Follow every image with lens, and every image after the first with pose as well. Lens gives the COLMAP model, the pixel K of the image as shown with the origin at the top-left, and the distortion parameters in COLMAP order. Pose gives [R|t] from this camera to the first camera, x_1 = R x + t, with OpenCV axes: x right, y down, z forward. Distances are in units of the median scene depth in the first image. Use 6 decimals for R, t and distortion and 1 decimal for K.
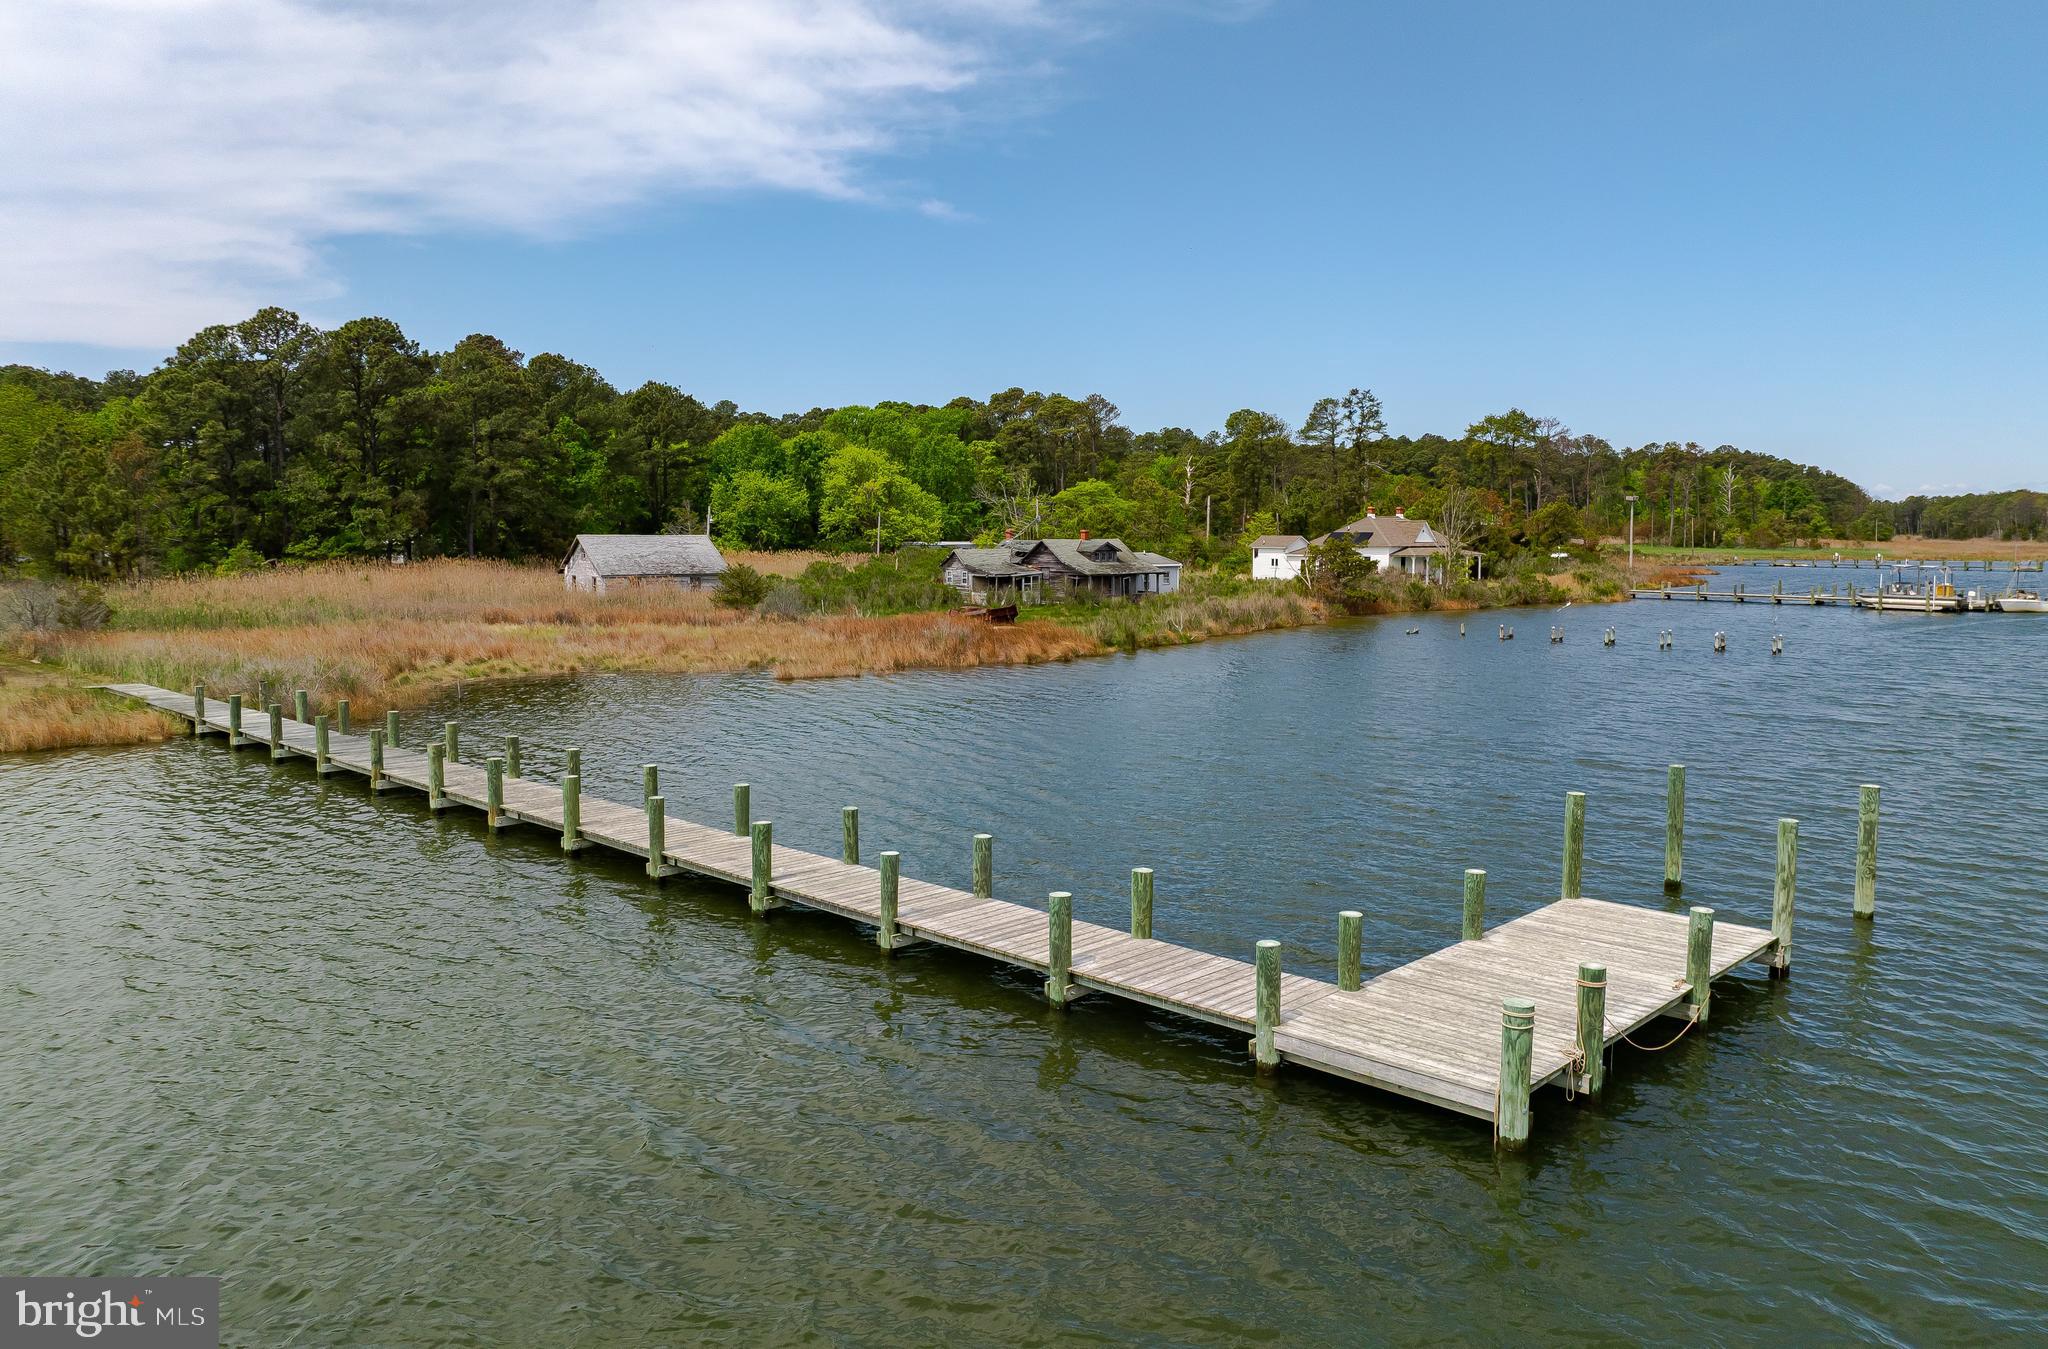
lens RADIAL K [[1437.6, 0, 1024.0], [0, 1437.6, 674.5], [0, 0, 1]] dist [-0.028428, -0.002204]
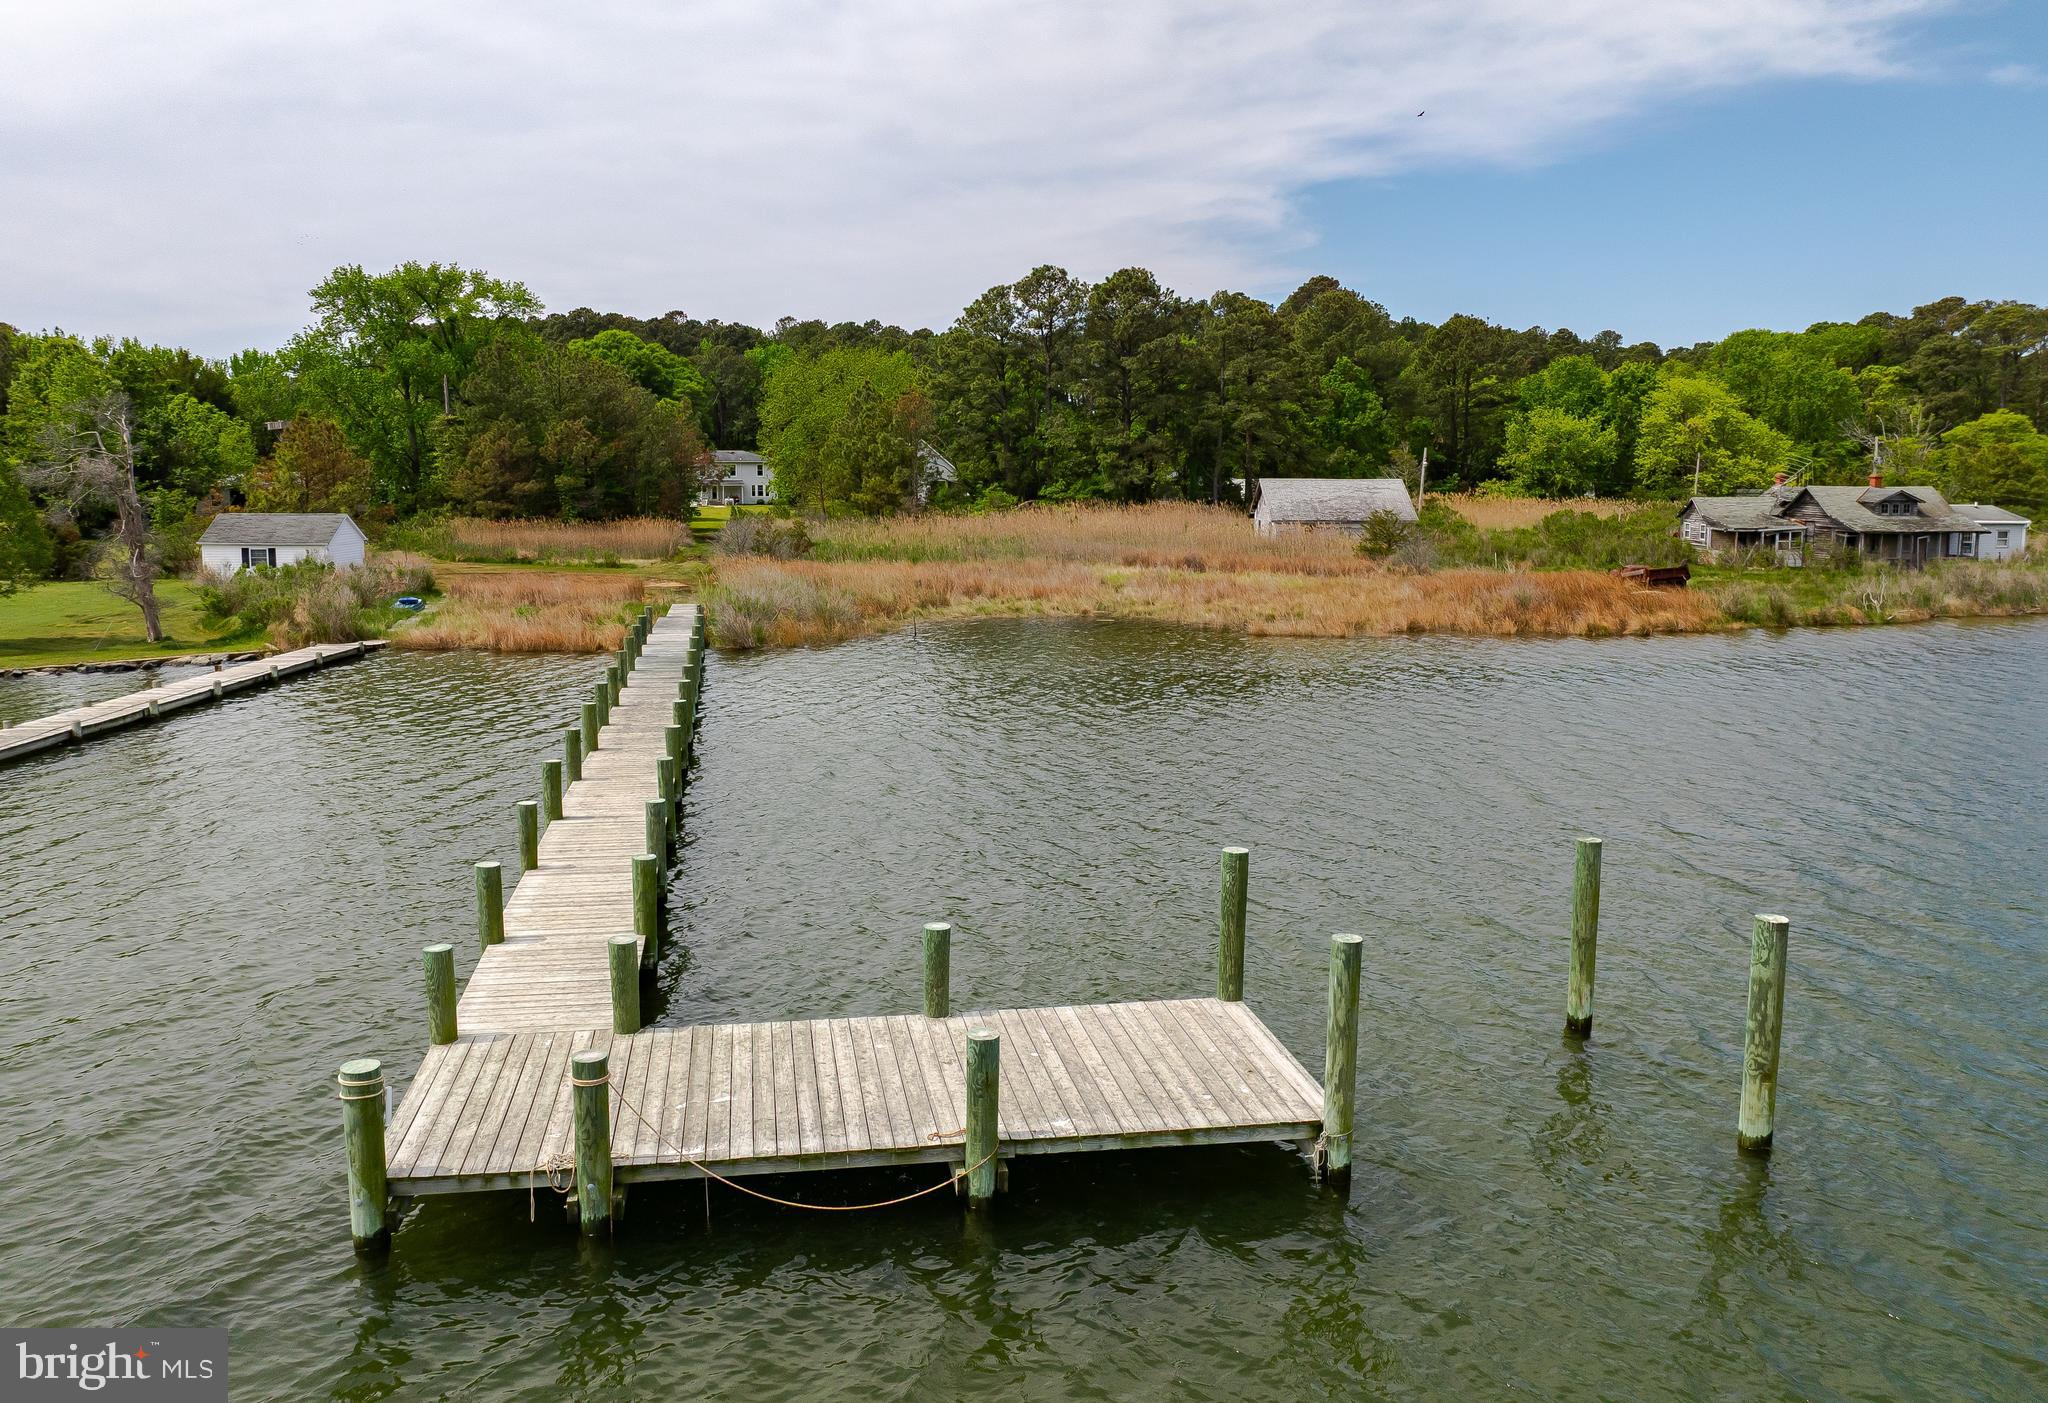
lens RADIAL K [[1496.5, 0, 1024.0], [0, 1496.5, 701.5], [0, 0, 1]] dist [-0.002564, -0.037176]
pose [[0.809900, 0.087032, -0.580075, 0.104189], [-0.058454, 0.995984, 0.067820, -0.003716], [0.583648, -0.021020, 0.811735, 0.047386]]
